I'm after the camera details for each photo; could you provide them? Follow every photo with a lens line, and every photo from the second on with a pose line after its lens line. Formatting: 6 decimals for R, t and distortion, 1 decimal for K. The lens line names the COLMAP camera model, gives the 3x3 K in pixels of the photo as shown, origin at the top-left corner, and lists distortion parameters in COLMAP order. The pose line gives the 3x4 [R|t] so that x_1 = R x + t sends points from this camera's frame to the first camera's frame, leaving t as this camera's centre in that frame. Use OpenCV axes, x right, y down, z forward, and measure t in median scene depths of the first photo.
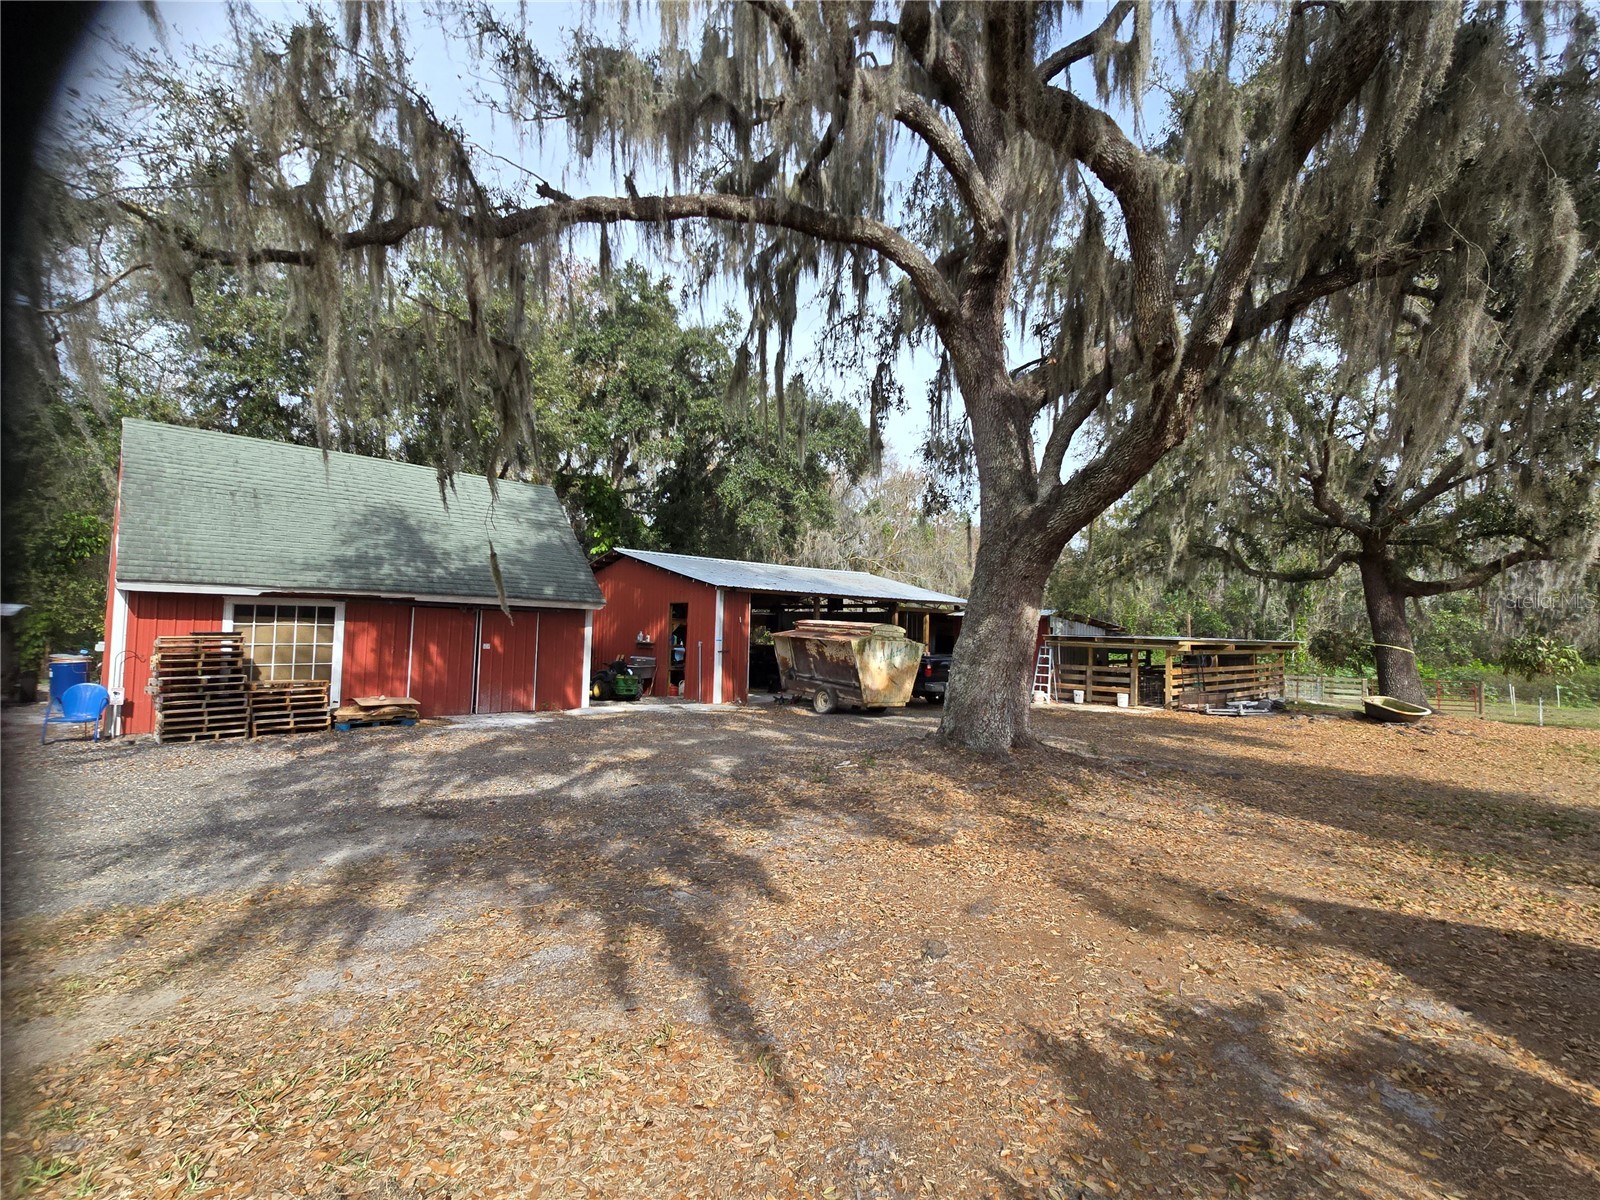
lens RADIAL K [[750.3, 0, 800.0], [0, 750.3, 600.0], [0, 0, 1]] dist [-0.000912, 0.001217]
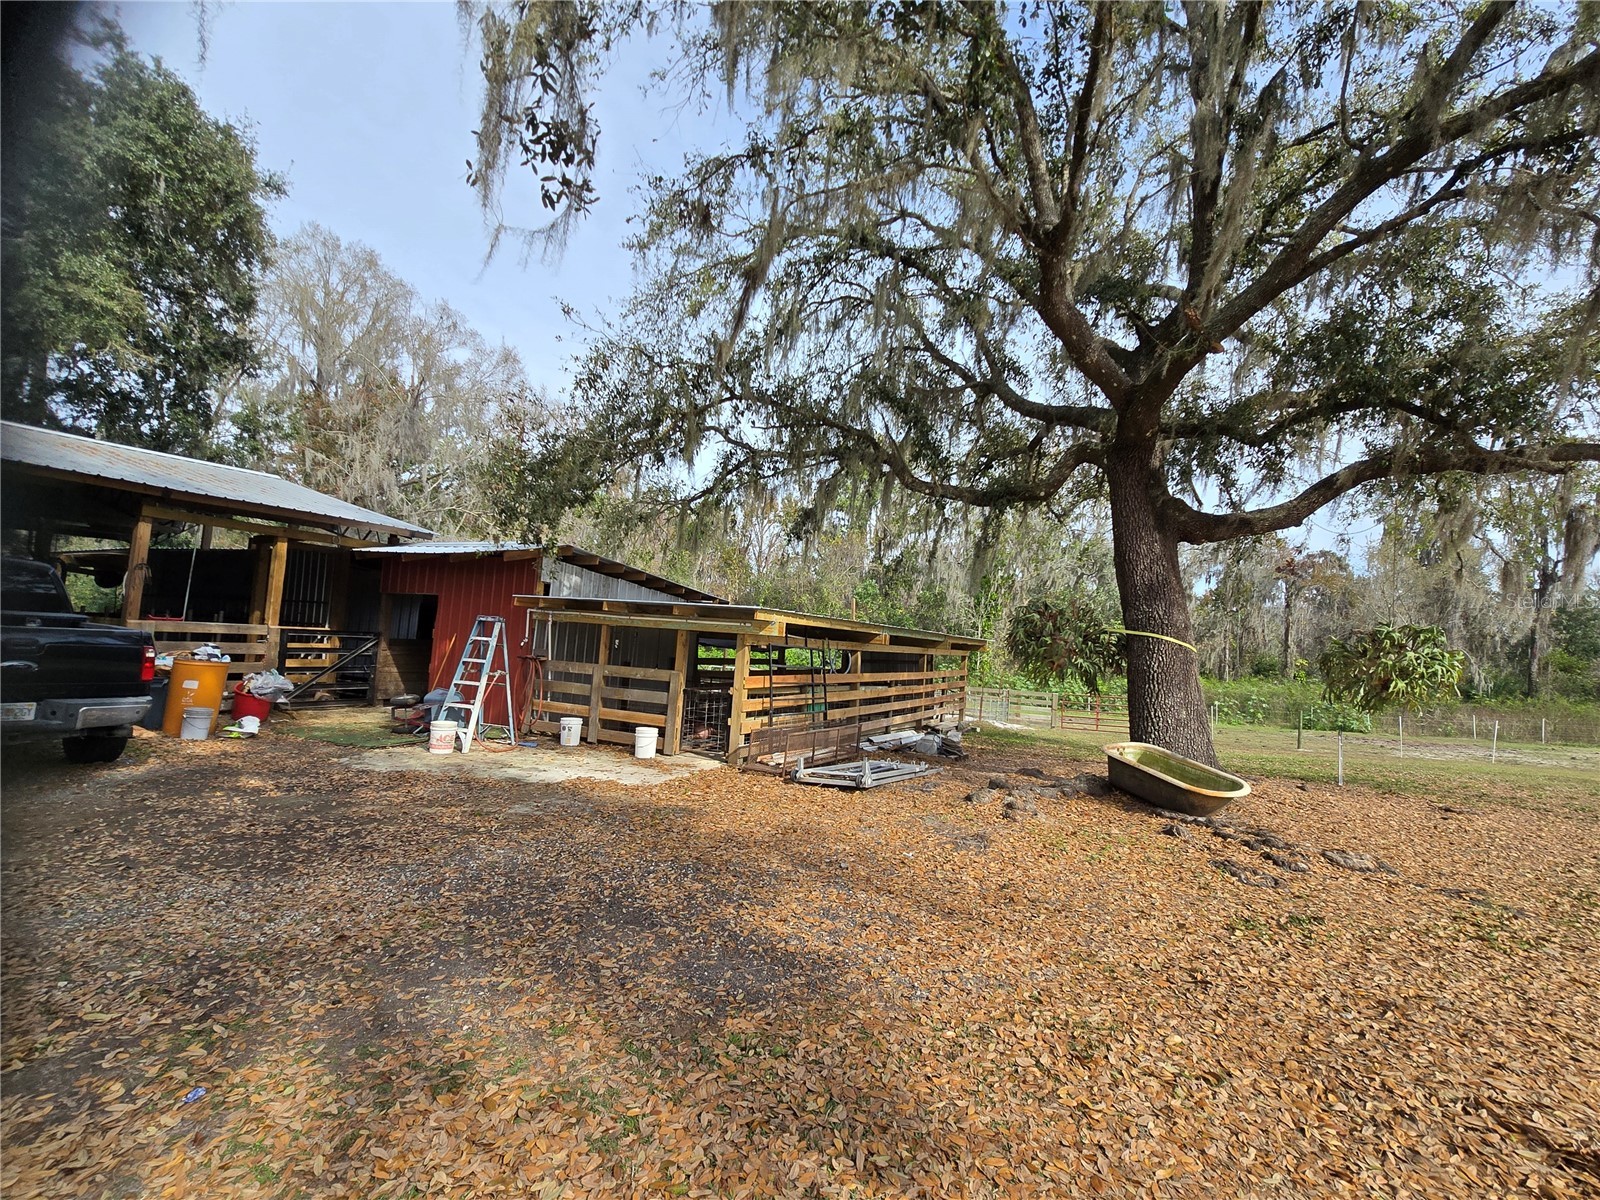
lens RADIAL K [[750.3, 0, 800.0], [0, 750.3, 600.0], [0, 0, 1]] dist [-0.000912, 0.001217]
pose [[0.939973, 0.054603, 0.336852, 0.341873], [-0.053803, 0.998483, -0.011717, 0.046359], [-0.336981, -0.007109, 0.941485, 0.519535]]
